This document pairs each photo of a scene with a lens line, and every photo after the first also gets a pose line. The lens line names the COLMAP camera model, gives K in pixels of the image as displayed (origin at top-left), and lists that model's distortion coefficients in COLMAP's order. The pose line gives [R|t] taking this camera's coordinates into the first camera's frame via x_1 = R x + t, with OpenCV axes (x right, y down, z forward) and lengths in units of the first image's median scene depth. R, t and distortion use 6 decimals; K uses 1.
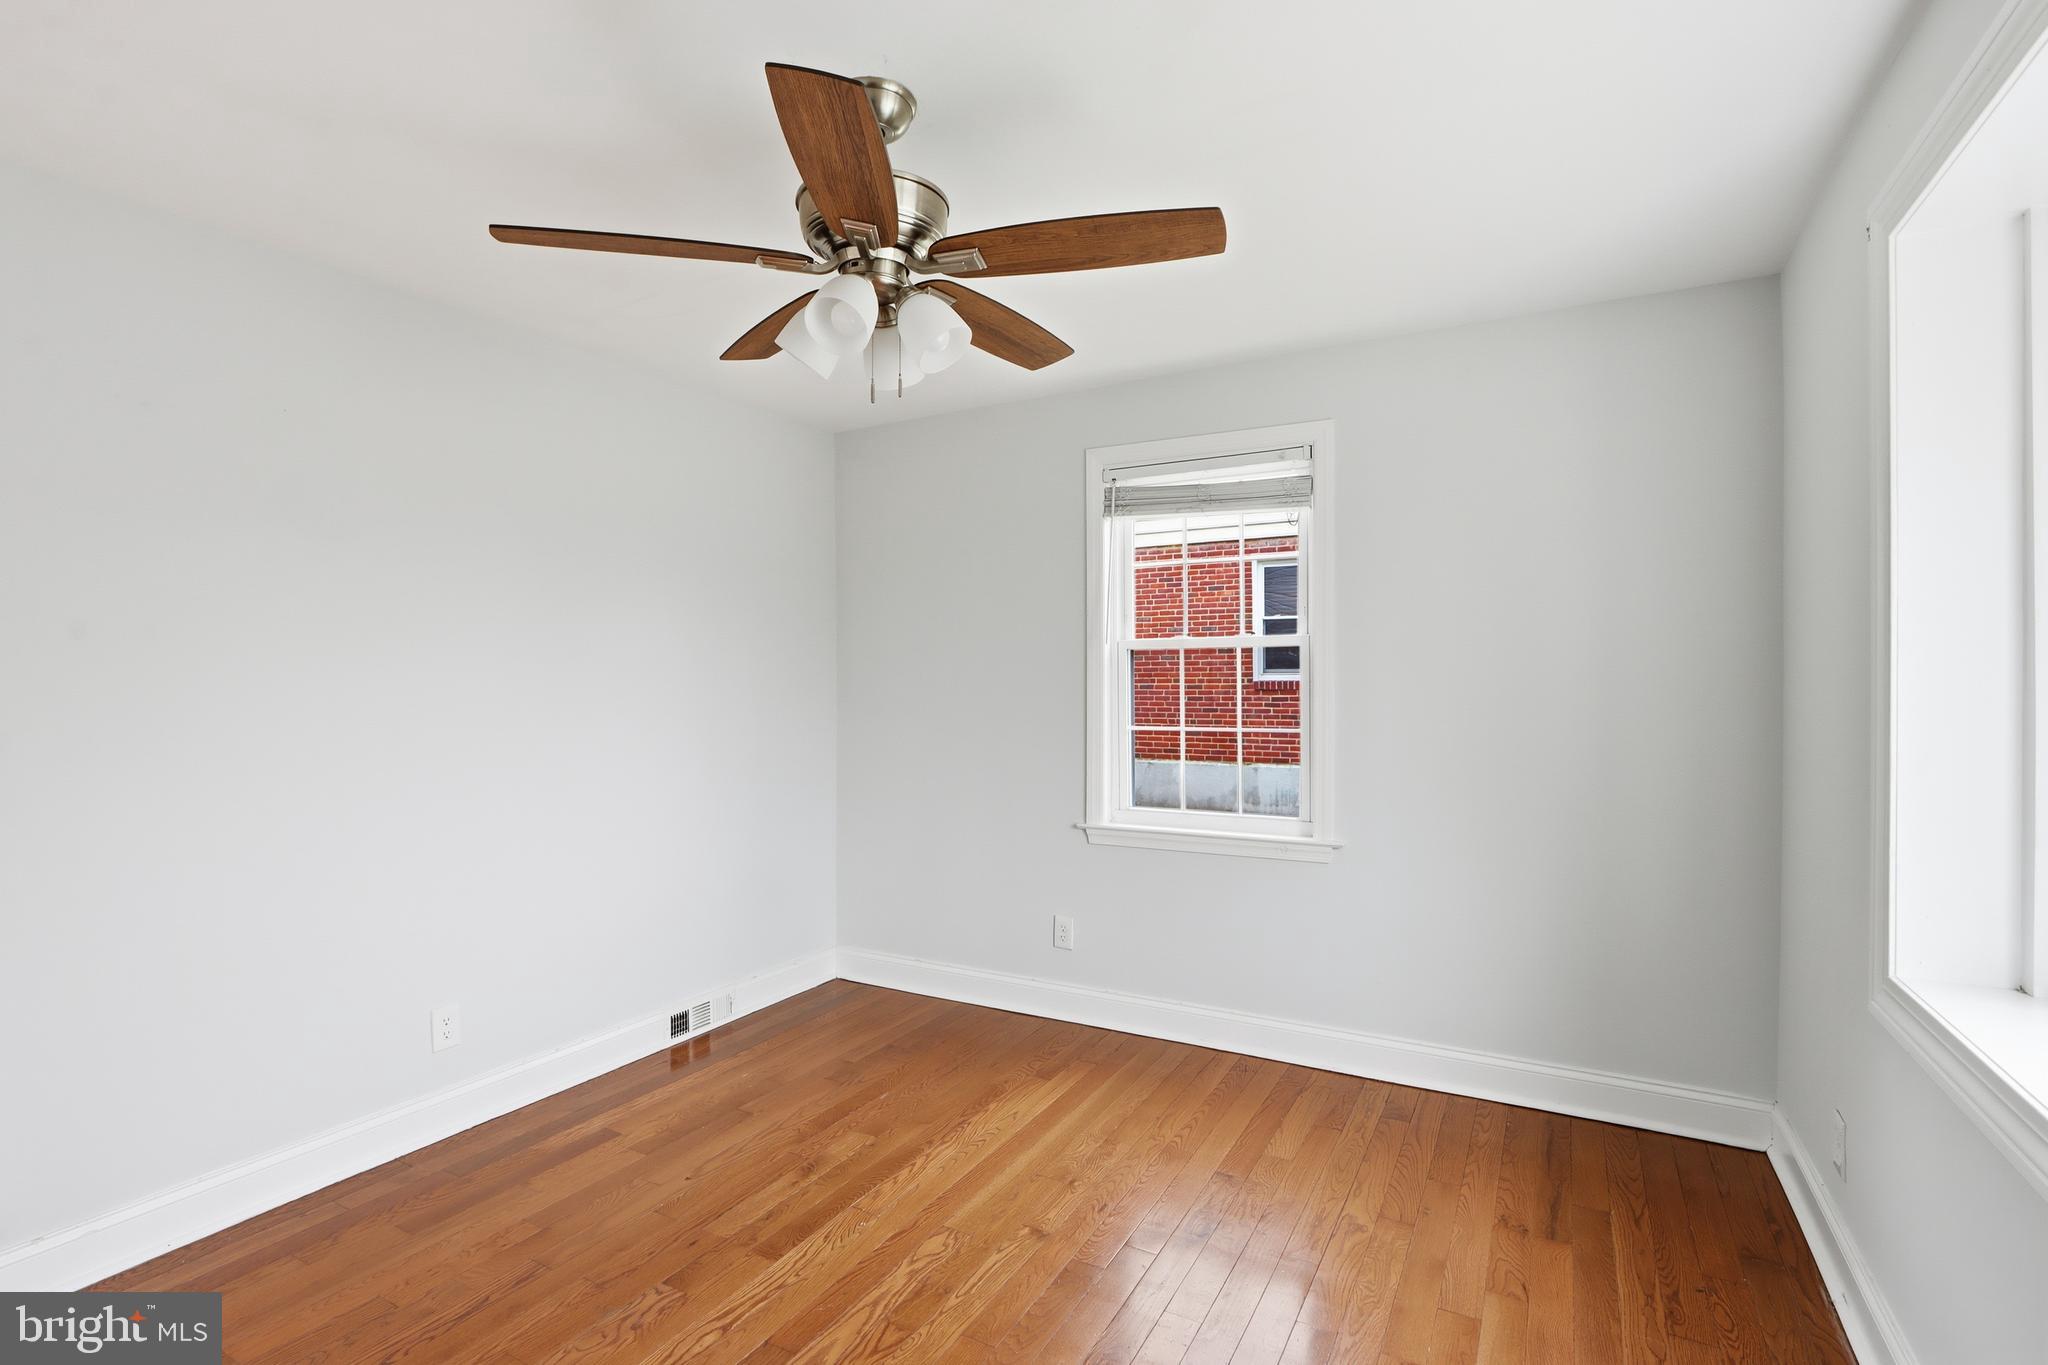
lens RADIAL K [[969.7, 0, 1013.9], [0, 969.7, 683.0], [0, 0, 1]] dist [-0.003288, 0.000758]
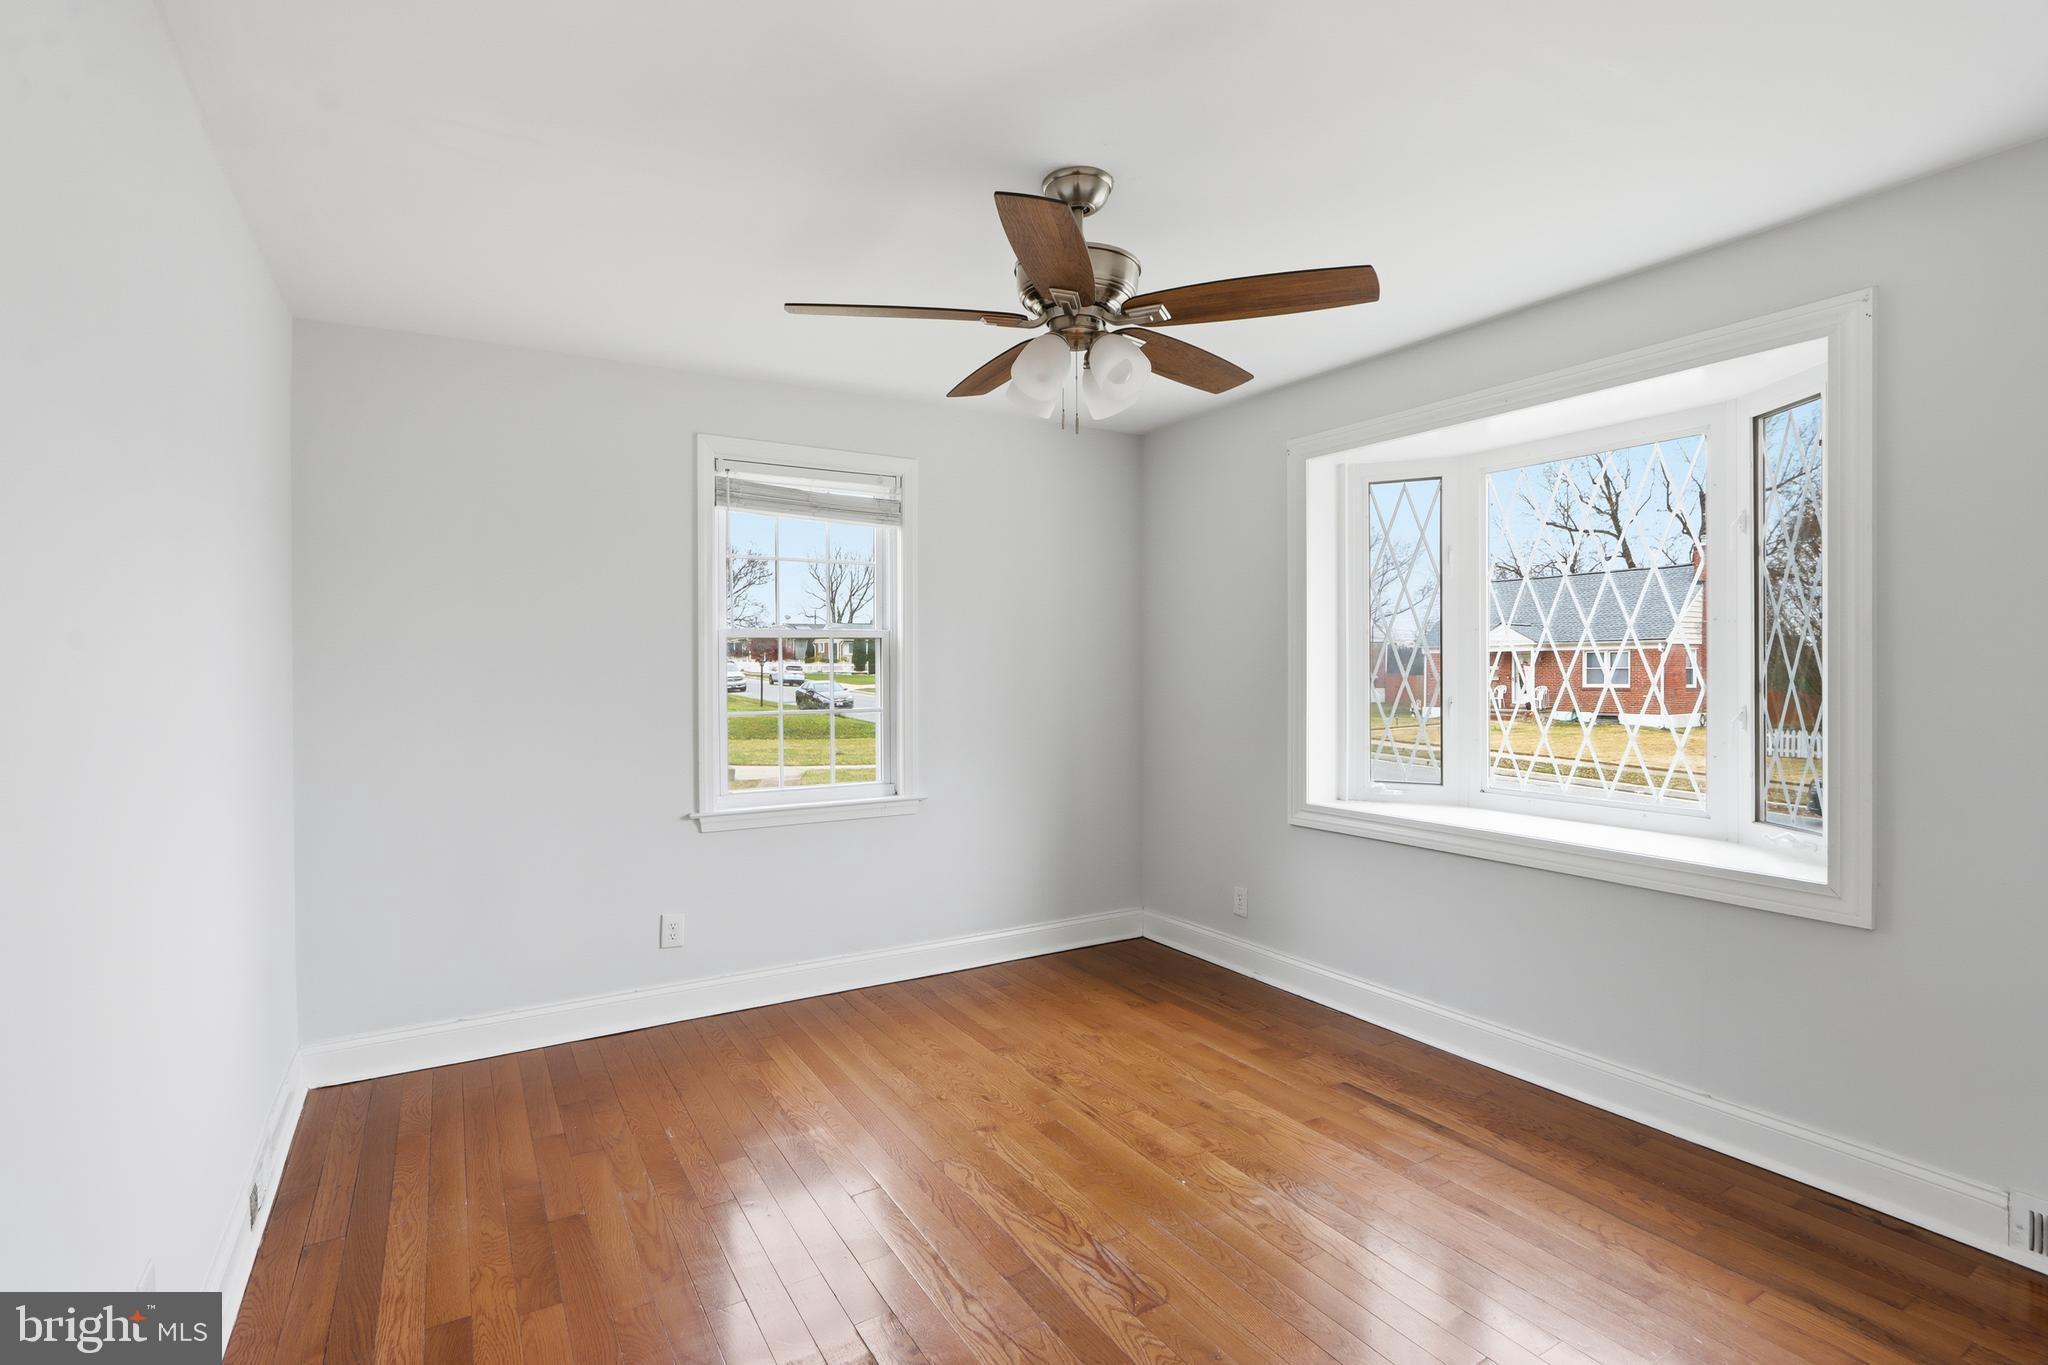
lens RADIAL K [[971.0, 0, 1026.8], [0, 971.0, 655.0], [0, 0, 1]] dist [-0.000183, 0.000340]
pose [[0.489849, 0.008911, 0.871762, -0.709212], [-0.000714, 0.999952, -0.009821, -0.006585], [-0.871807, 0.004188, 0.489832, 0.257983]]
